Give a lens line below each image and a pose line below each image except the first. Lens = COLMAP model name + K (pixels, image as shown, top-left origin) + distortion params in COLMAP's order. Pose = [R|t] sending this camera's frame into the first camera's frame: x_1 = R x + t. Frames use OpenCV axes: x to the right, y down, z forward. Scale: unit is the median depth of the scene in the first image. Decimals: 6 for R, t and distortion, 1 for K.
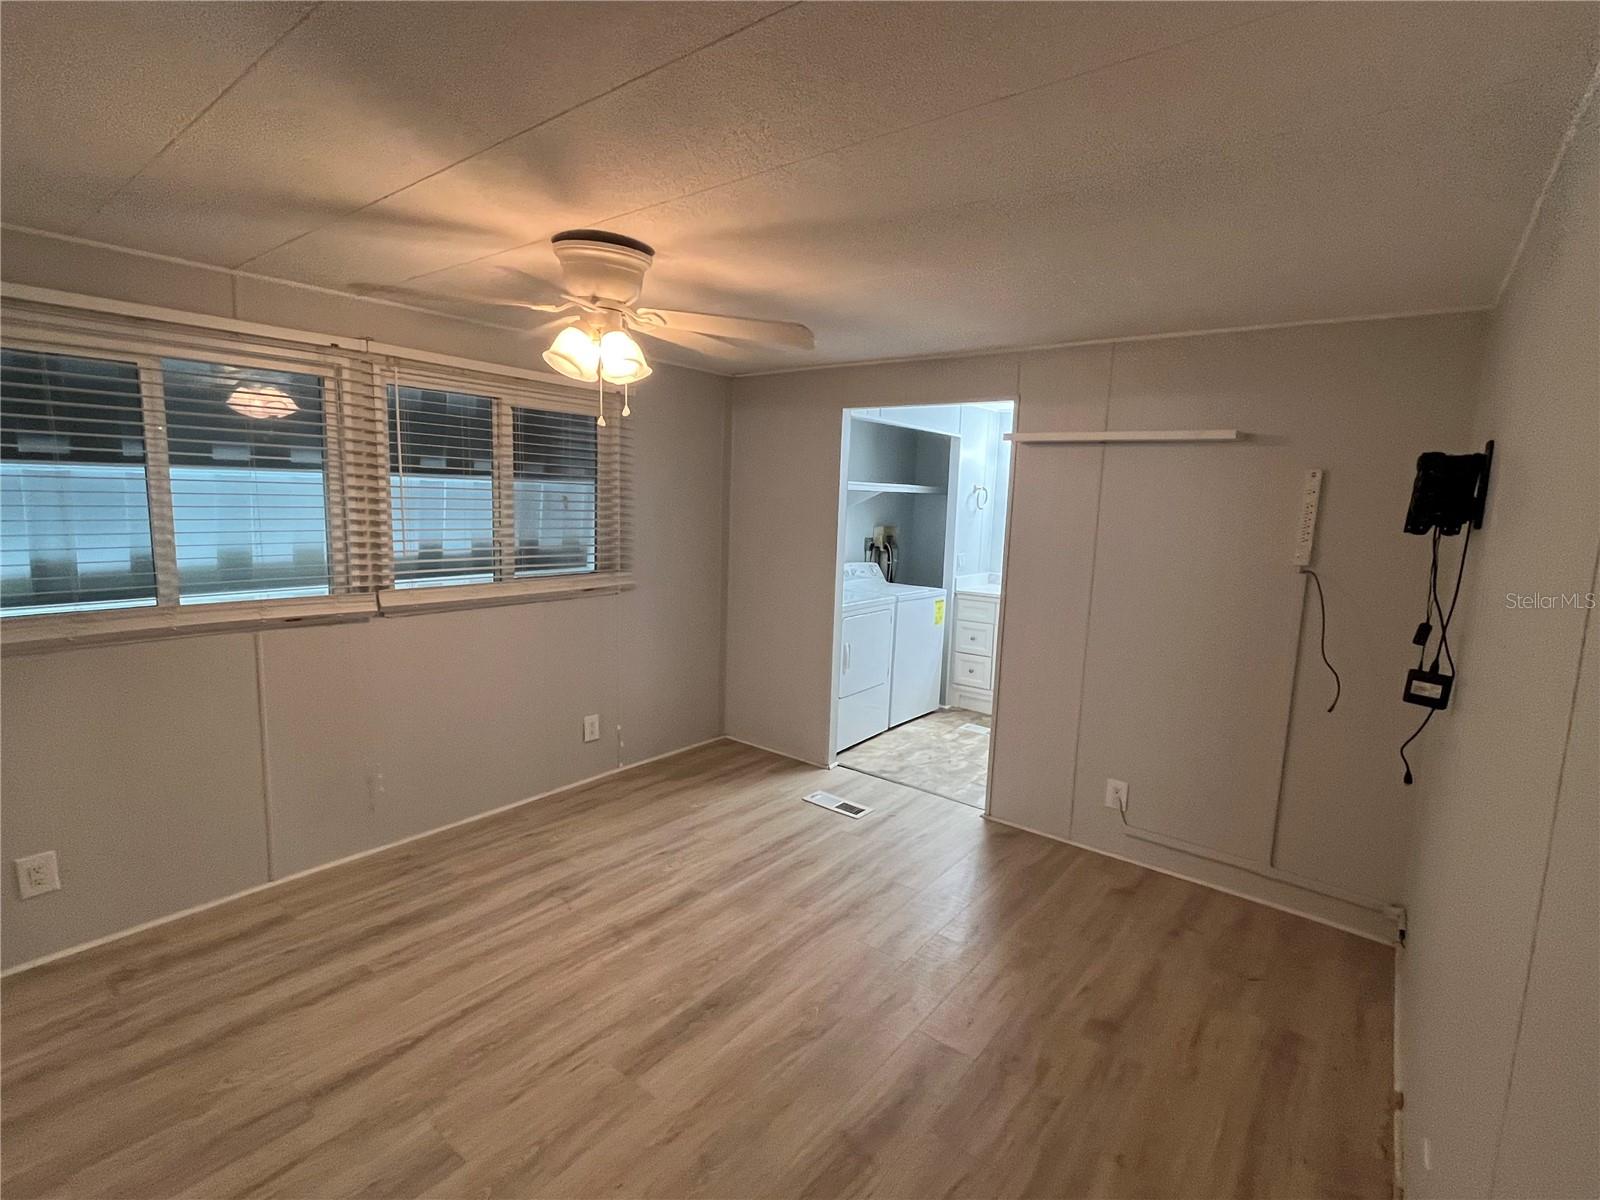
lens RADIAL K [[755.6, 0, 796.1], [0, 755.6, 597.4], [0, 0, 1]] dist [-0.004823, 0.000945]
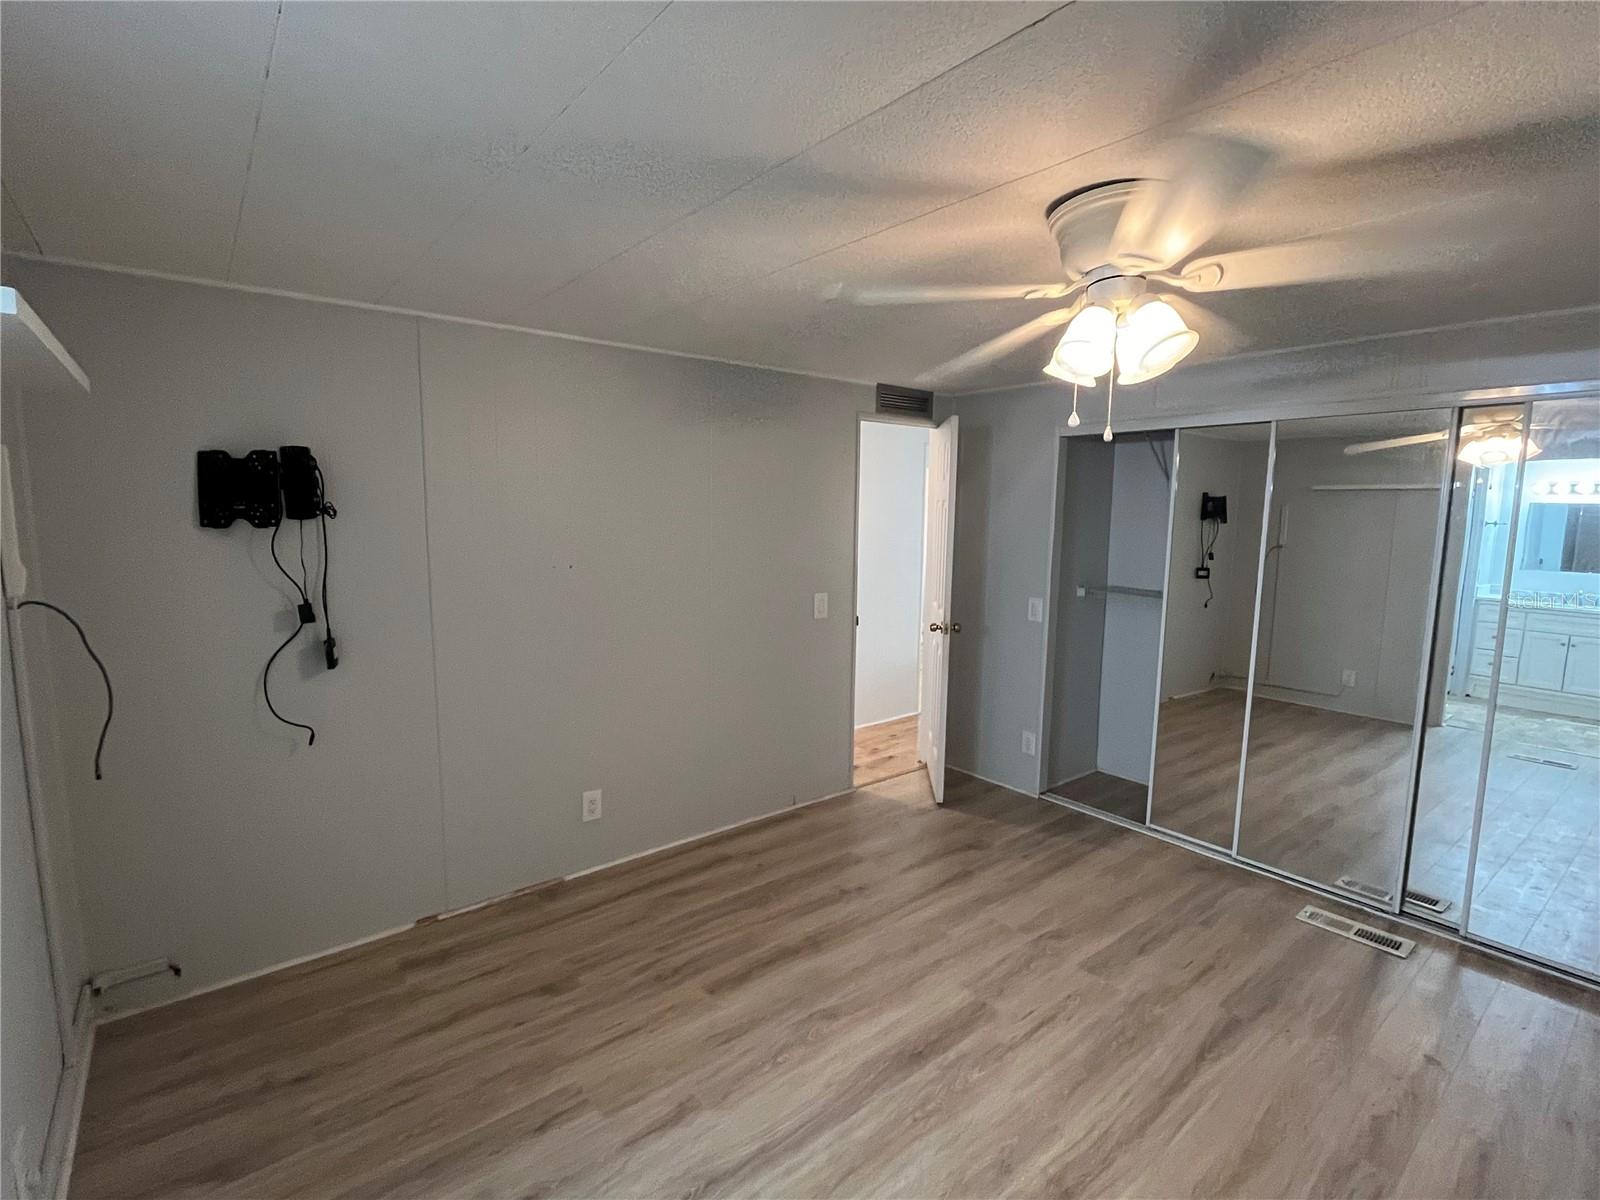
lens RADIAL K [[753.9, 0, 797.5], [0, 753.9, 611.0], [0, 0, 1]] dist [-0.000138, 0.000368]
pose [[-0.974786, -0.071406, 0.211410, -0.099968], [-0.011006, 0.961649, 0.274062, -0.204434], [-0.222872, 0.264825, -0.938188, 1.412760]]
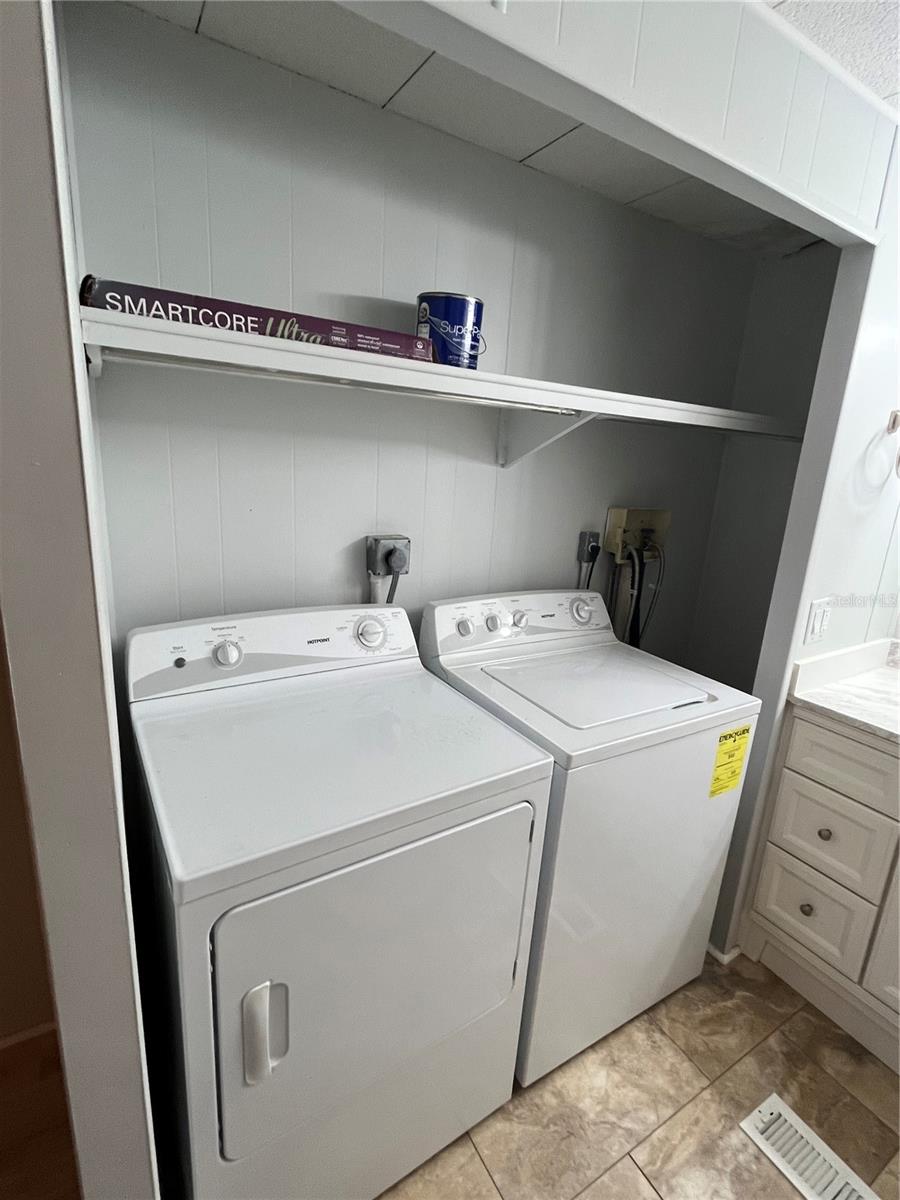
lens RADIAL K [[568.7, 0, 450.0], [0, 568.7, 600.0], [0, 0, 1]] dist [-0.002252, -0.000075]
pose [[0.938237, 0.109820, -0.328103, 0.270508], [-0.076022, 0.990550, 0.114158, -0.145283], [0.337539, -0.082164, 0.937719, 1.322044]]
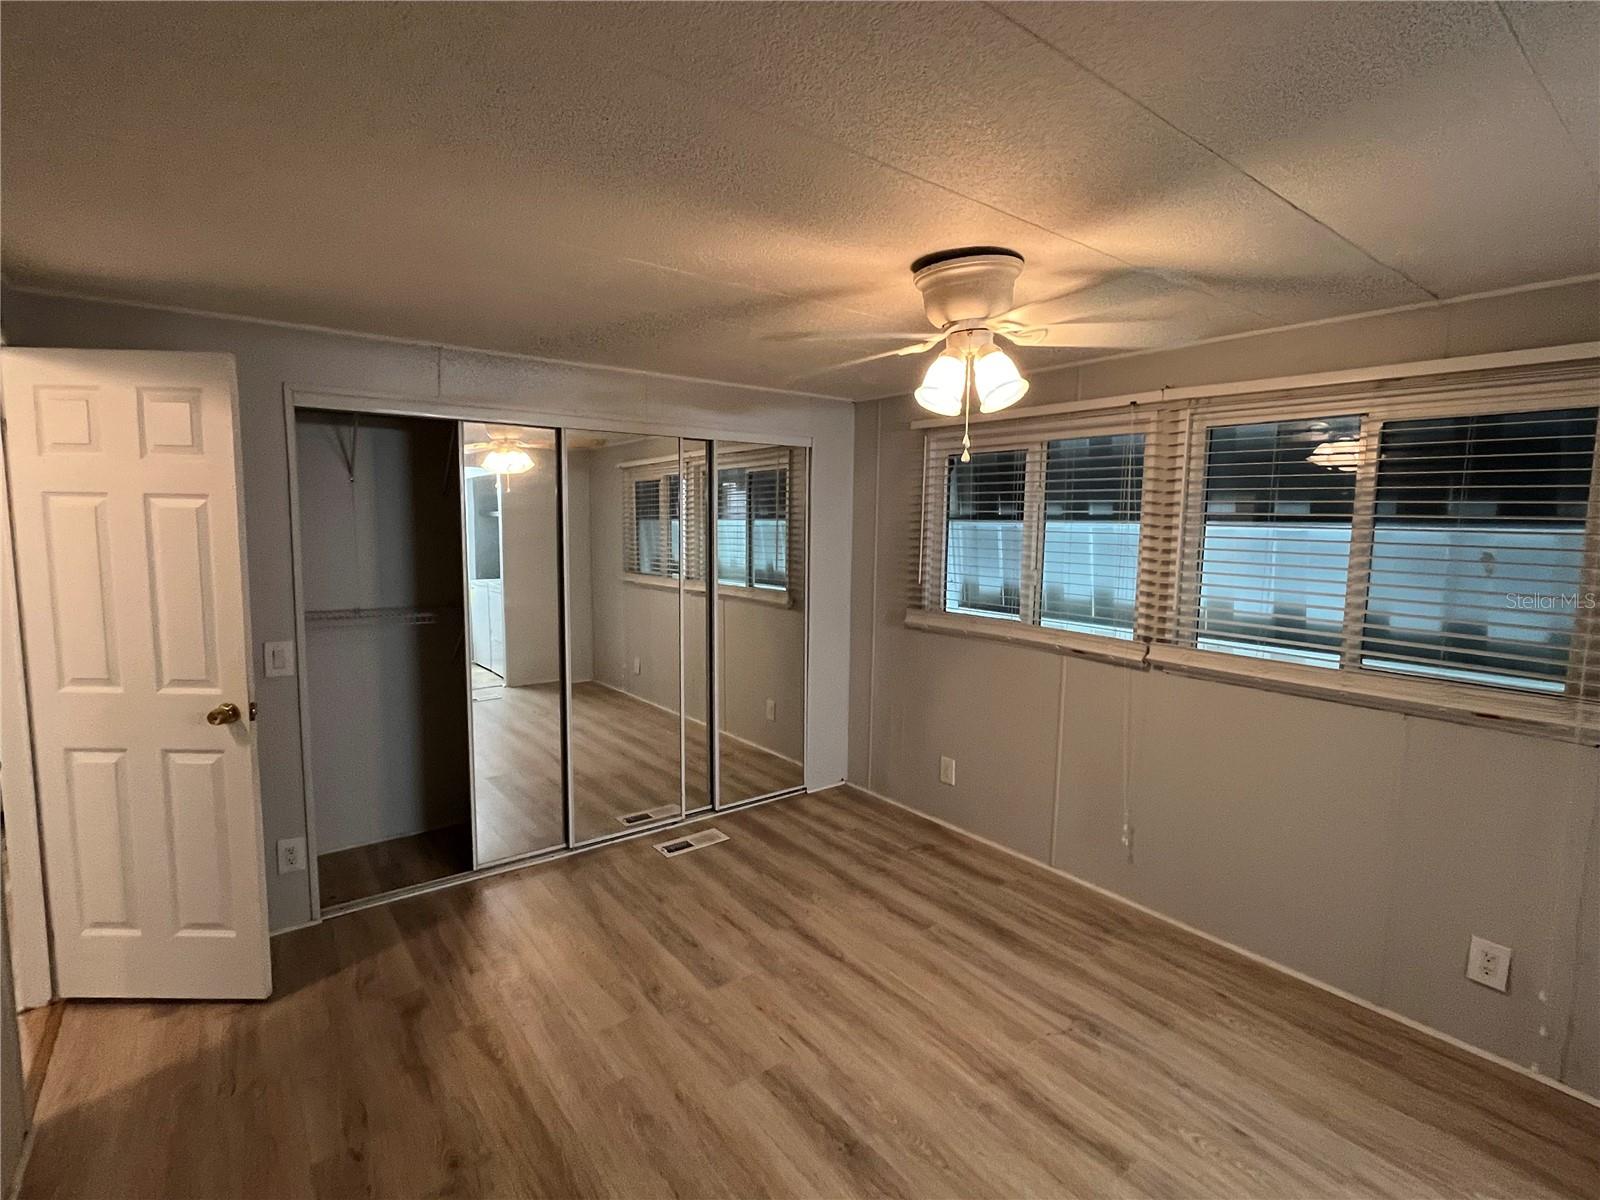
lens RADIAL K [[755.6, 0, 796.1], [0, 755.6, 597.4], [0, 0, 1]] dist [-0.004823, 0.000945]
pose [[-0.241439, 0.064446, -0.968274, 0.524669], [-0.157314, 0.981995, 0.104586, -0.100697], [0.957580, 0.177574, -0.226953, 0.812237]]
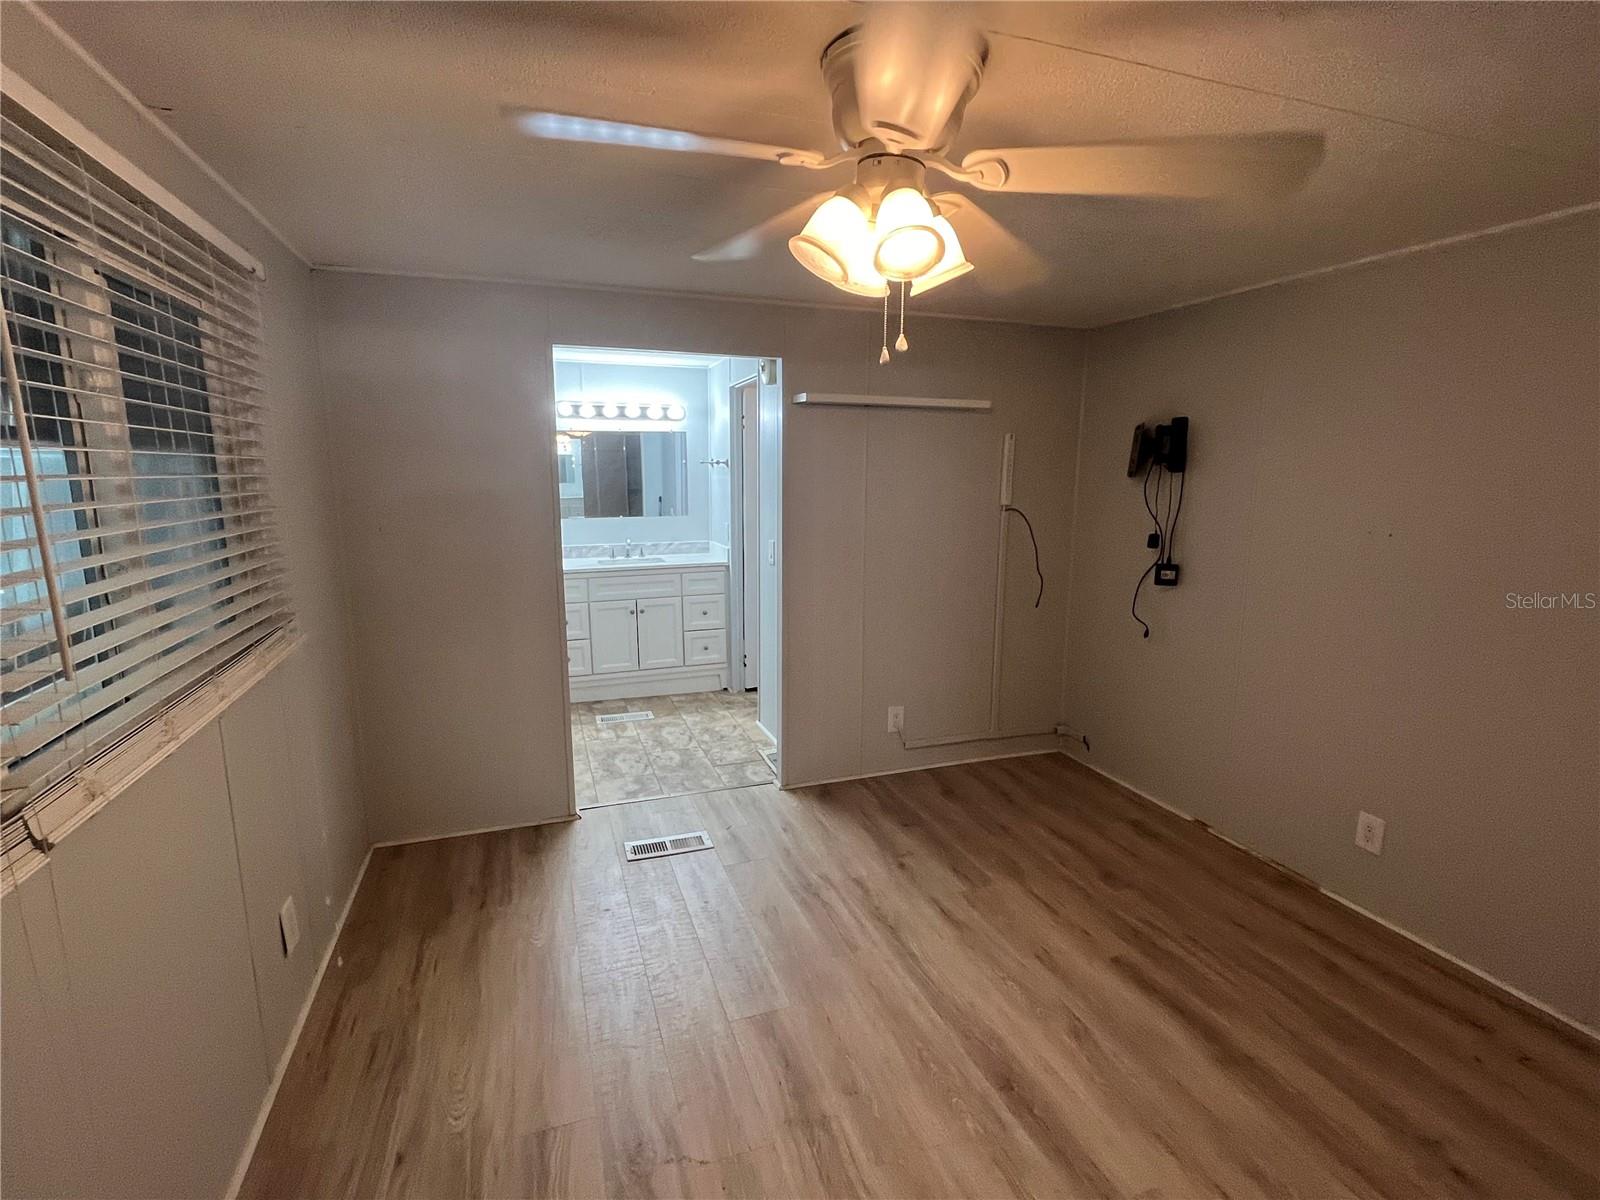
lens RADIAL K [[758.2, 0, 795.8], [0, 758.2, 602.0], [0, 0, 1]] dist [-0.002252, -0.000075]
pose [[0.530857, -0.182269, 0.827628, -0.661760], [0.129087, 0.982592, 0.133598, -0.099056], [-0.837572, 0.035915, 0.545145, 0.572377]]
